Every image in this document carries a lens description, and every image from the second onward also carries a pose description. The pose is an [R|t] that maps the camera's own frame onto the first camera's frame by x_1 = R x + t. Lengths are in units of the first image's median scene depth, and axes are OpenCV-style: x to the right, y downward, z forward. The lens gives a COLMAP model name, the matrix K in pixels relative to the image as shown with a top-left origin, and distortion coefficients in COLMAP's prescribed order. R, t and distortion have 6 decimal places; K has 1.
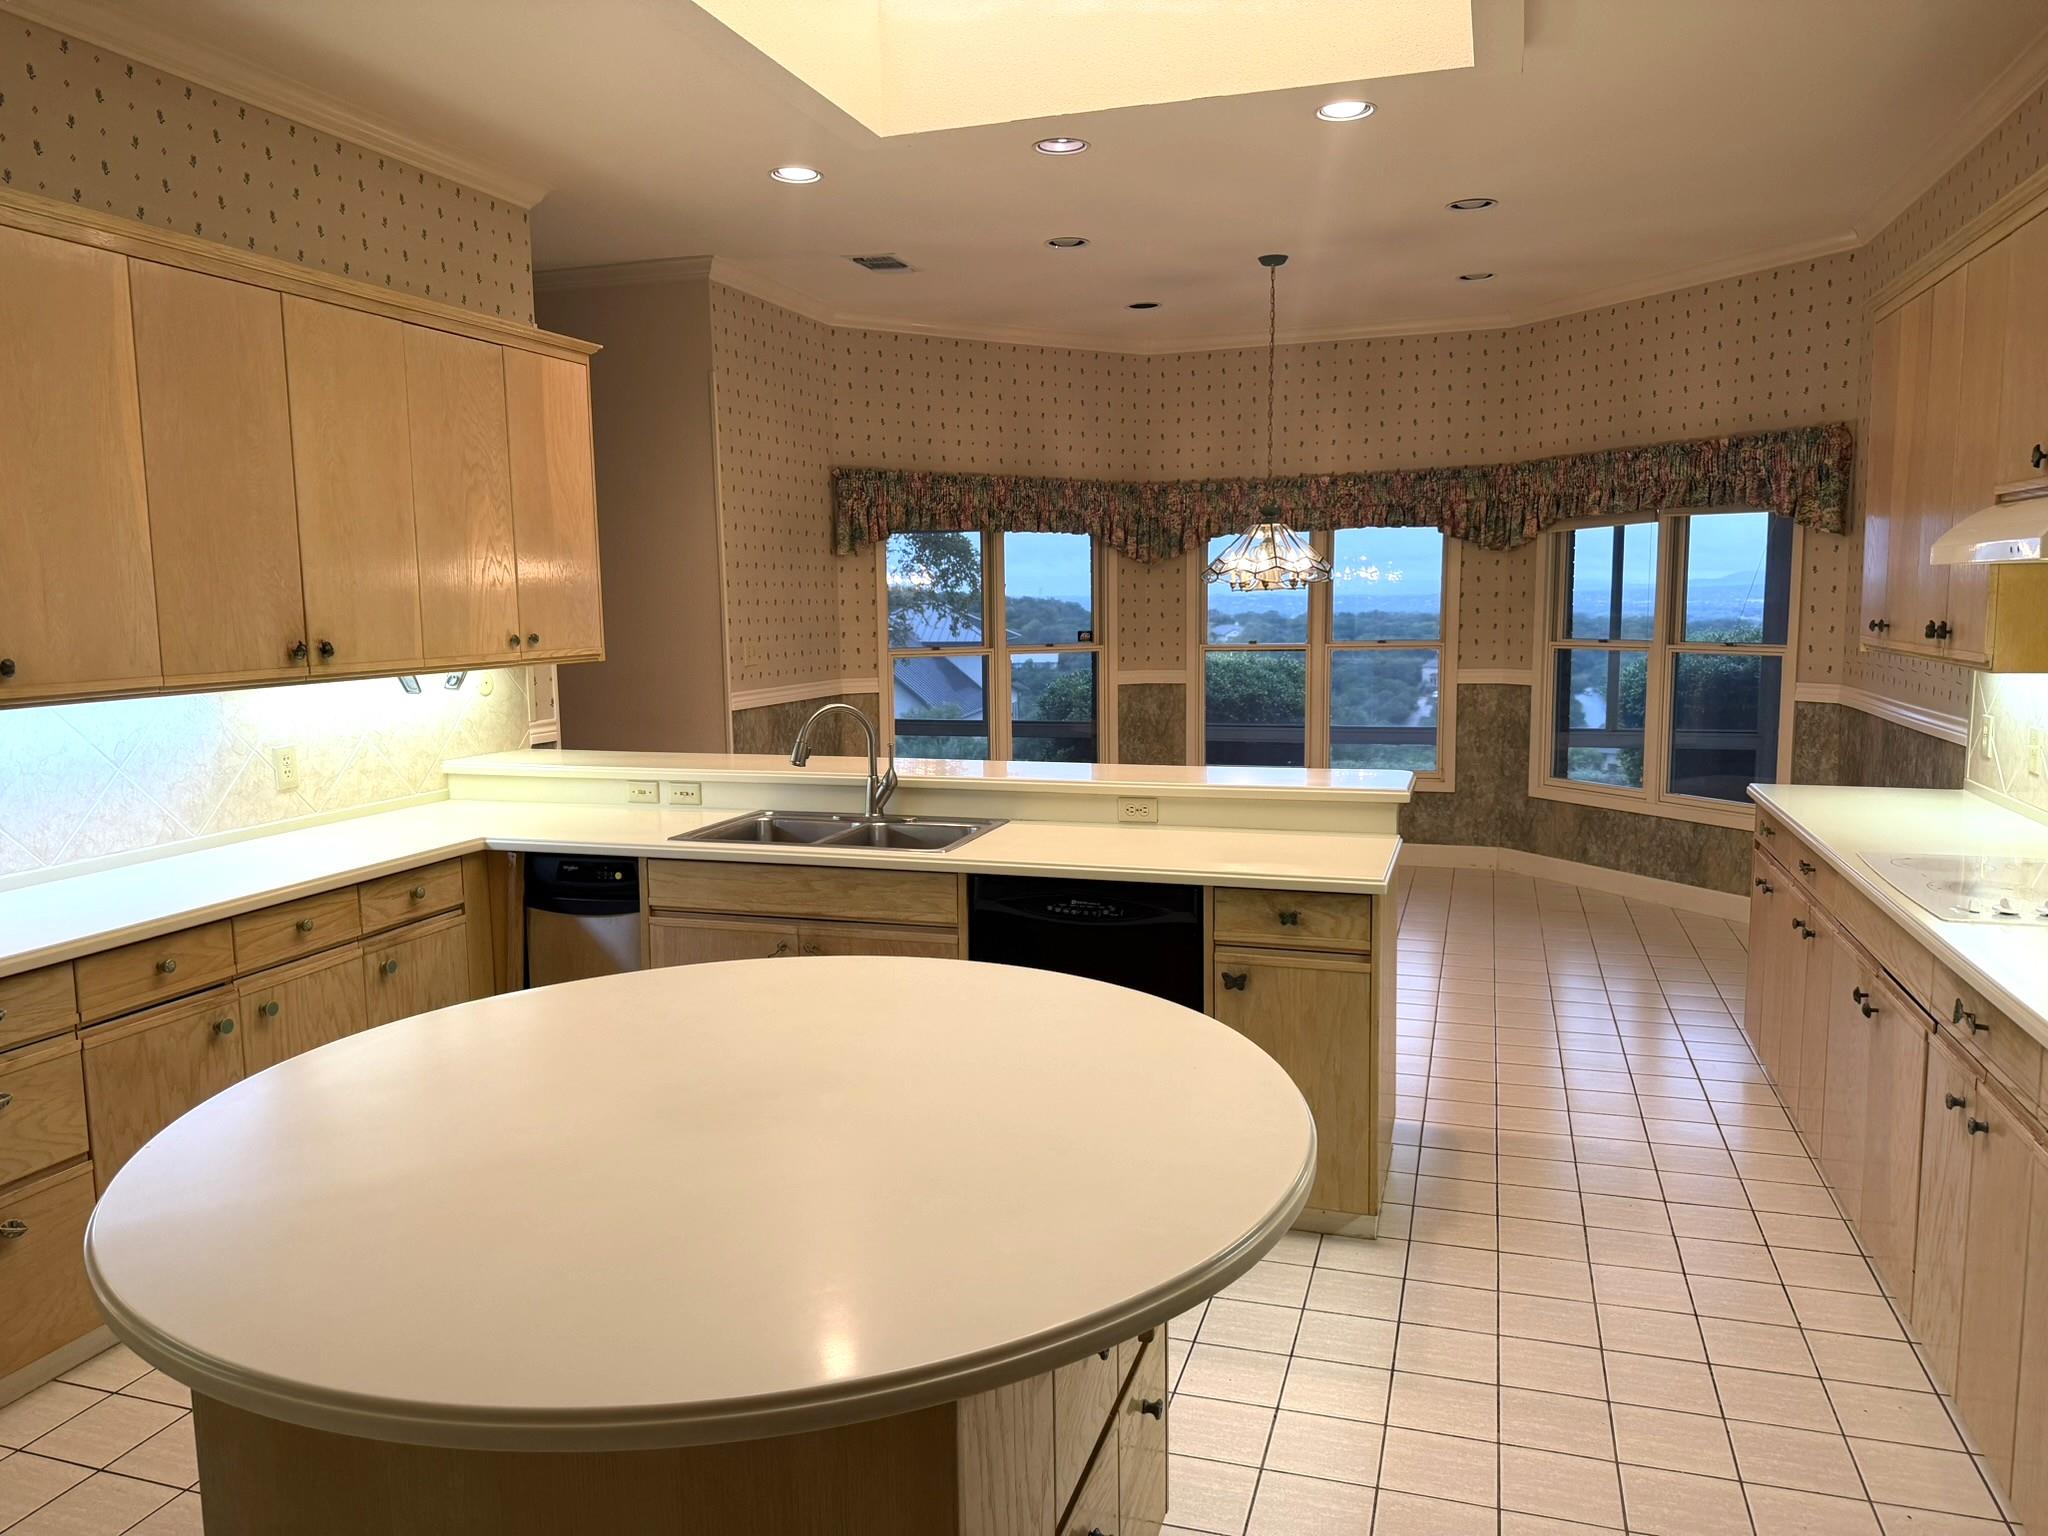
lens RADIAL K [[1432.0, 0, 1024.0], [0, 1432.0, 768.0], [0, 0, 1]] dist [0.111510, -0.164550]
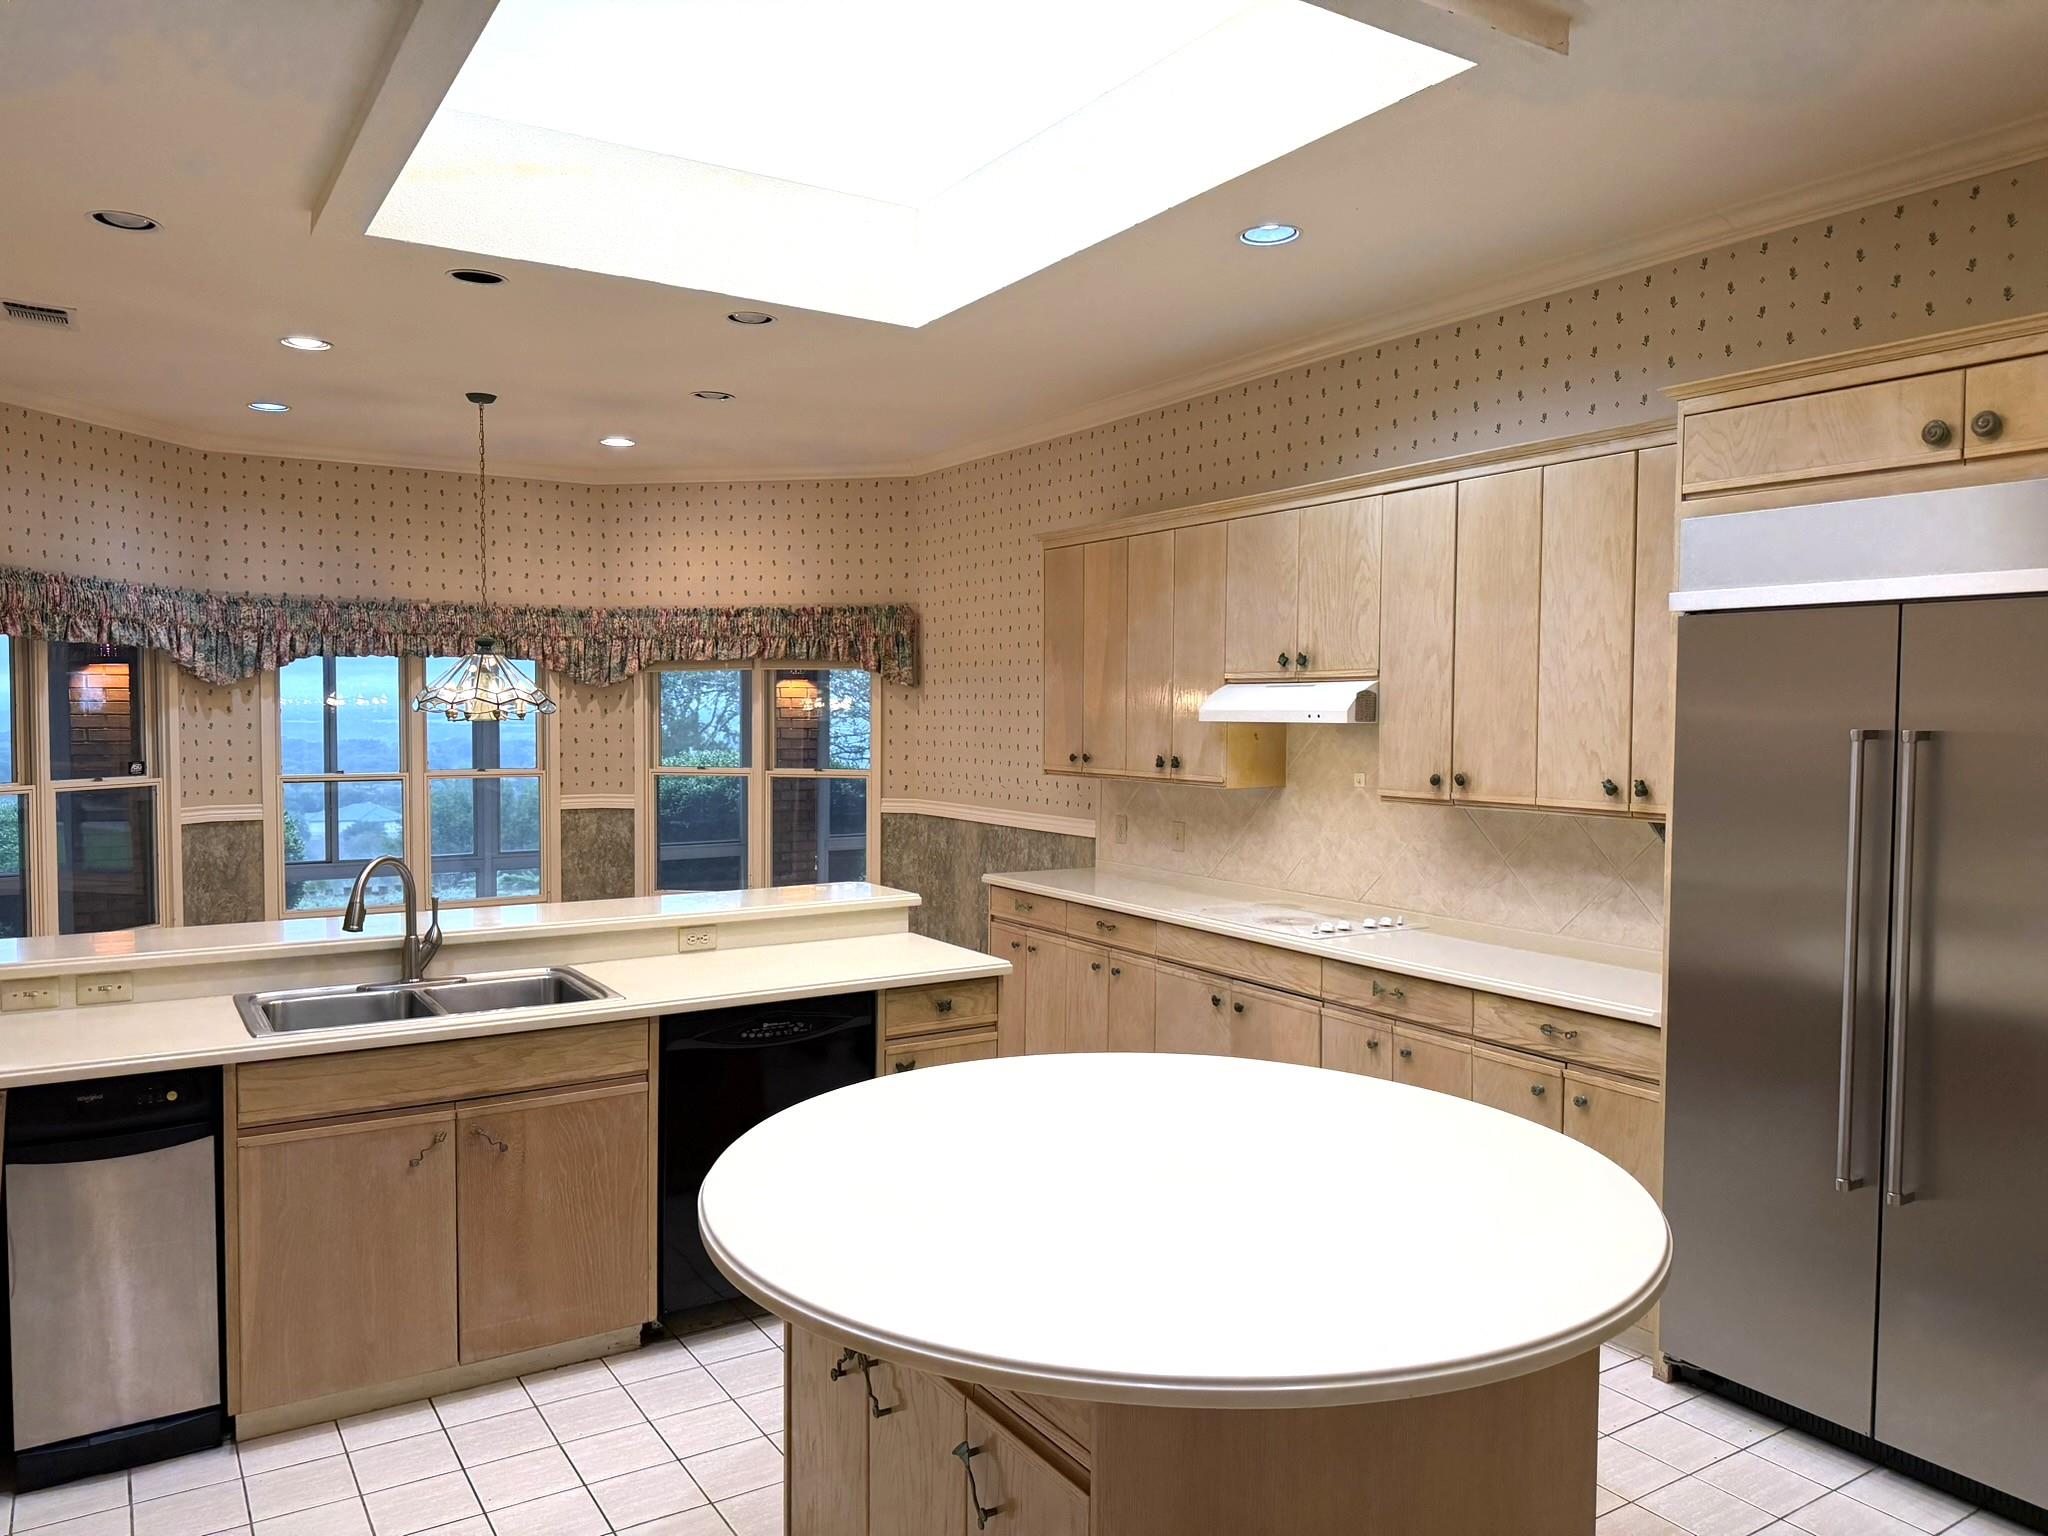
lens RADIAL K [[1432.0, 0, 1024.0], [0, 1432.0, 768.0], [0, 0, 1]] dist [0.111510, -0.164550]
pose [[0.632041, -0.015060, 0.774789, -0.315806], [0.078357, 0.995929, -0.044561, -0.015709], [-0.770963, 0.088875, 0.630648, 0.079176]]
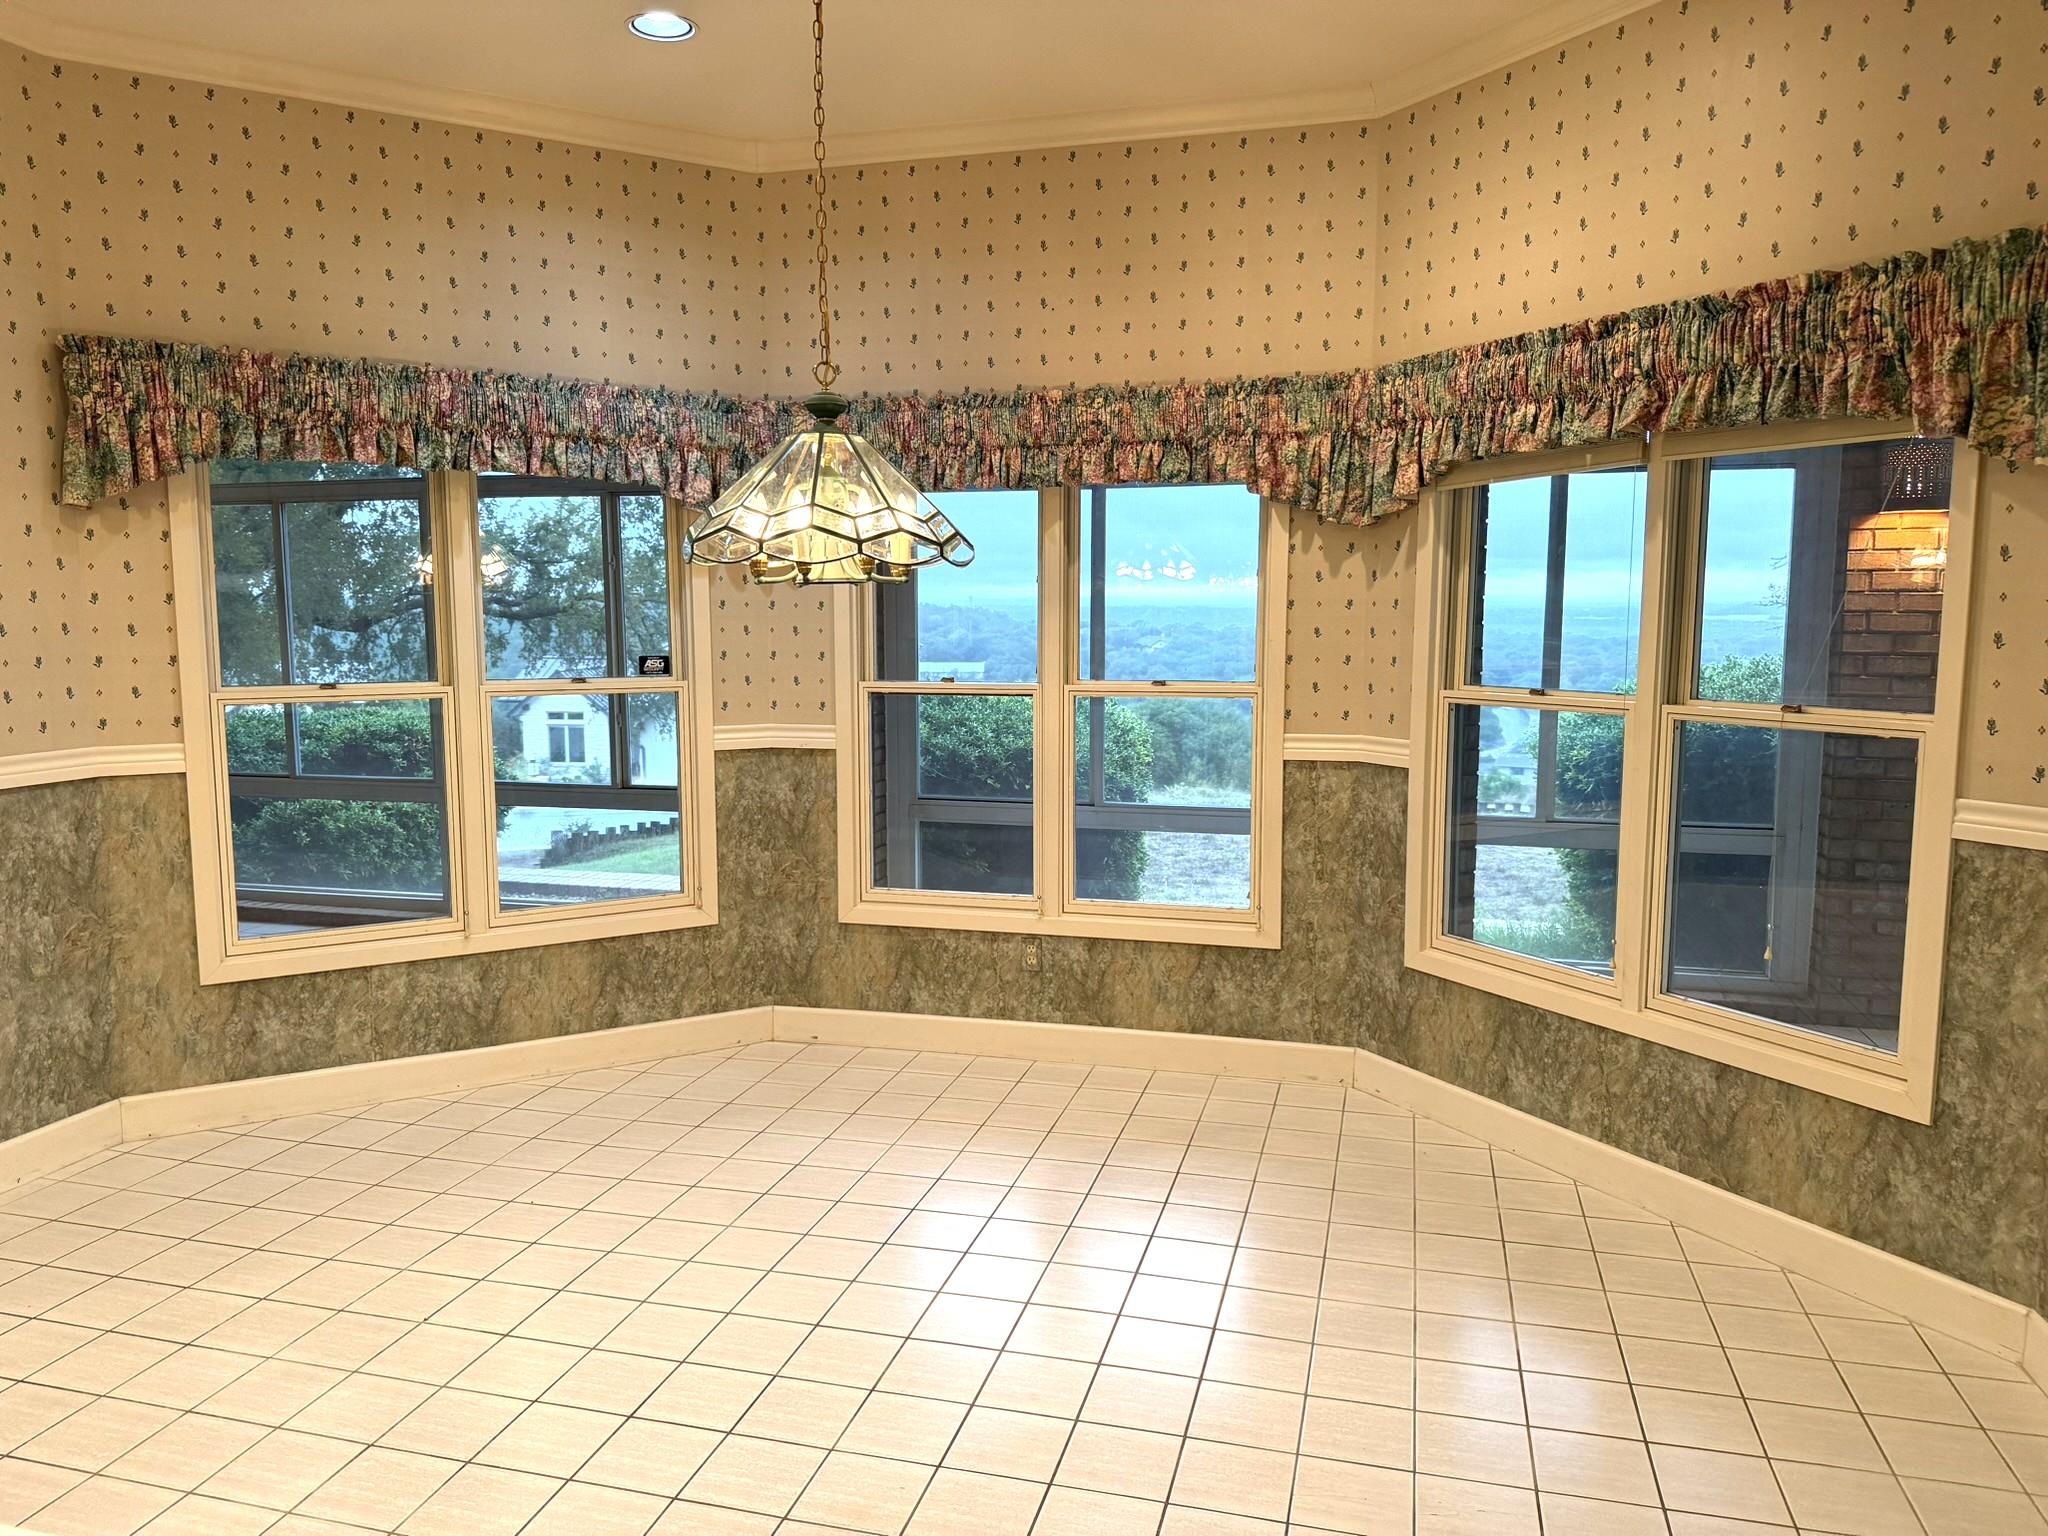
lens RADIAL K [[1432.0, 0, 1024.0], [0, 1432.0, 768.0], [0, 0, 1]] dist [0.111510, -0.164550]
pose [[0.998570, 0.006149, 0.053102, 0.176806], [-0.005838, 0.999965, -0.006015, -0.053716], [-0.053137, 0.005696, 0.998571, 0.464588]]
